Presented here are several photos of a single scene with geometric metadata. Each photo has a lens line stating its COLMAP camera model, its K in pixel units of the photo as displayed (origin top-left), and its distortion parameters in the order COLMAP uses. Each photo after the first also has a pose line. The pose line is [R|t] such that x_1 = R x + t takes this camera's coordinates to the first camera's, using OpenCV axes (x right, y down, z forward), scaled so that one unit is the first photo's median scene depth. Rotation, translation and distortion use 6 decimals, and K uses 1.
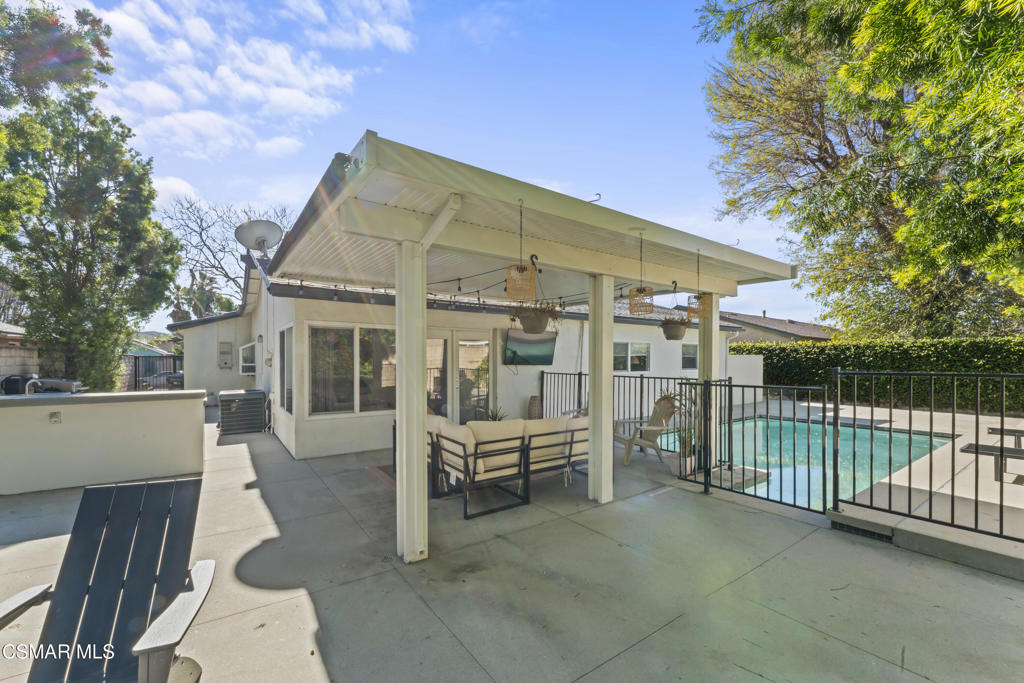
lens RADIAL K [[406.7, 0, 508.2], [0, 406.7, 351.9], [0, 0, 1]] dist [-0.001350, 0.000188]
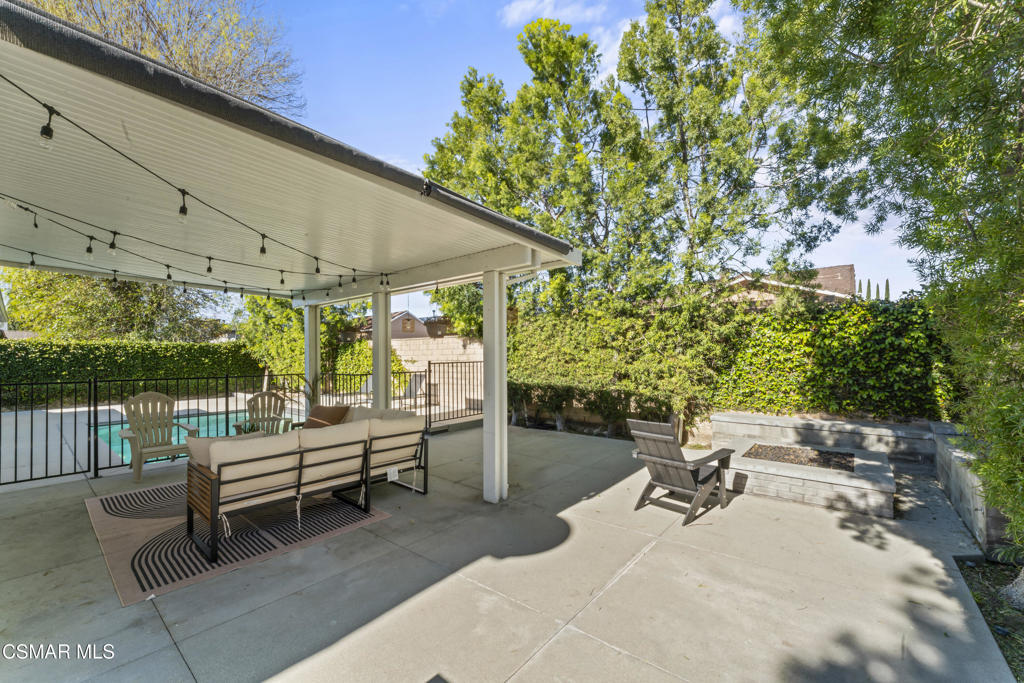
lens RADIAL K [[406.7, 0, 508.2], [0, 406.7, 351.9], [0, 0, 1]] dist [-0.001350, 0.000188]
pose [[-0.242102, 0.012503, 0.970170, -0.488749], [-0.011723, 0.999806, -0.015810, 0.006289], [-0.970180, -0.015201, -0.241909, 0.398358]]
